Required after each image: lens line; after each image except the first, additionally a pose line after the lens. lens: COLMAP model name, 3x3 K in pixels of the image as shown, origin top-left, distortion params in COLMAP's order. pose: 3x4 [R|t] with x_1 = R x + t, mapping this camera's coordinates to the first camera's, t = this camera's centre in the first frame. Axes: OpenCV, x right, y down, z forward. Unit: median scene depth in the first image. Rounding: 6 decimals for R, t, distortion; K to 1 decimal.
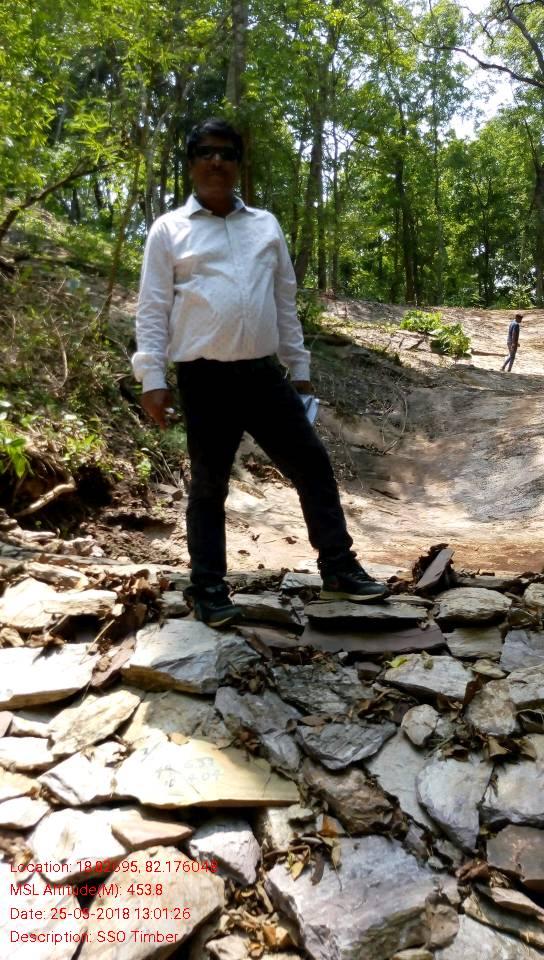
lens RADIAL K [[744.8, 0, 264.9], [0, 744.8, 481.0], [0, 0, 1]] dist [0.064919, -0.157656]
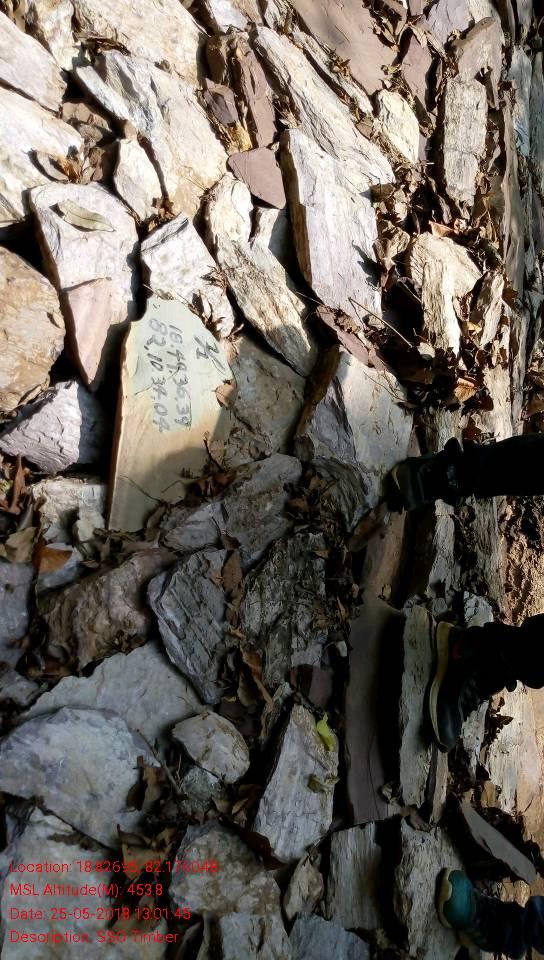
lens RADIAL K [[744.8, 0, 264.9], [0, 744.8, 481.0], [0, 0, 1]] dist [0.064919, -0.157656]
pose [[-0.064622, 0.961778, -0.266097, 0.147500], [-0.889938, 0.065098, 0.451412, -0.008471], [0.451480, 0.265981, 0.851716, 0.400133]]
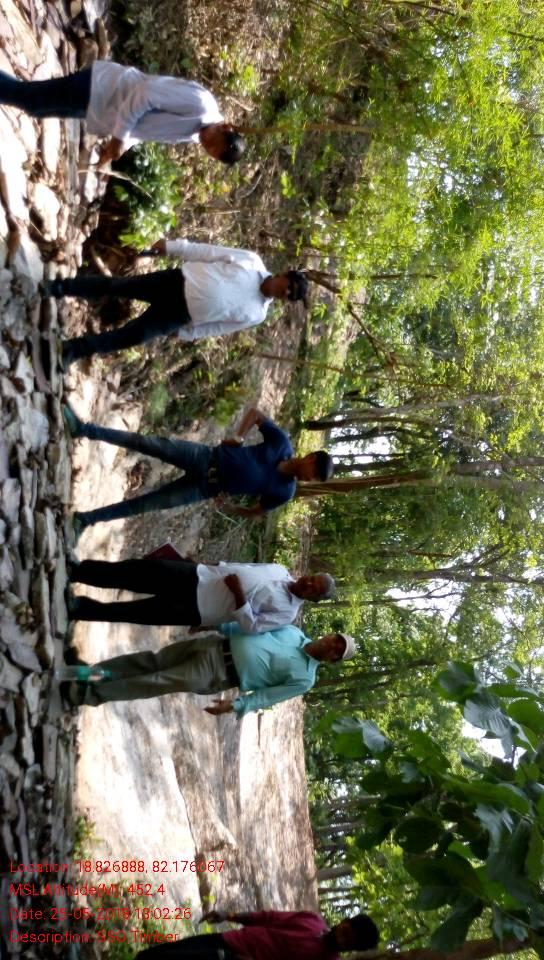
lens RADIAL K [[744.8, 0, 264.9], [0, 744.8, 481.0], [0, 0, 1]] dist [0.064919, -0.157656]
pose [[0.072182, 0.989824, -0.122630, 0.772339], [-0.981991, 0.049005, -0.182463, 0.013402], [-0.174597, 0.133592, 0.975535, -0.957756]]
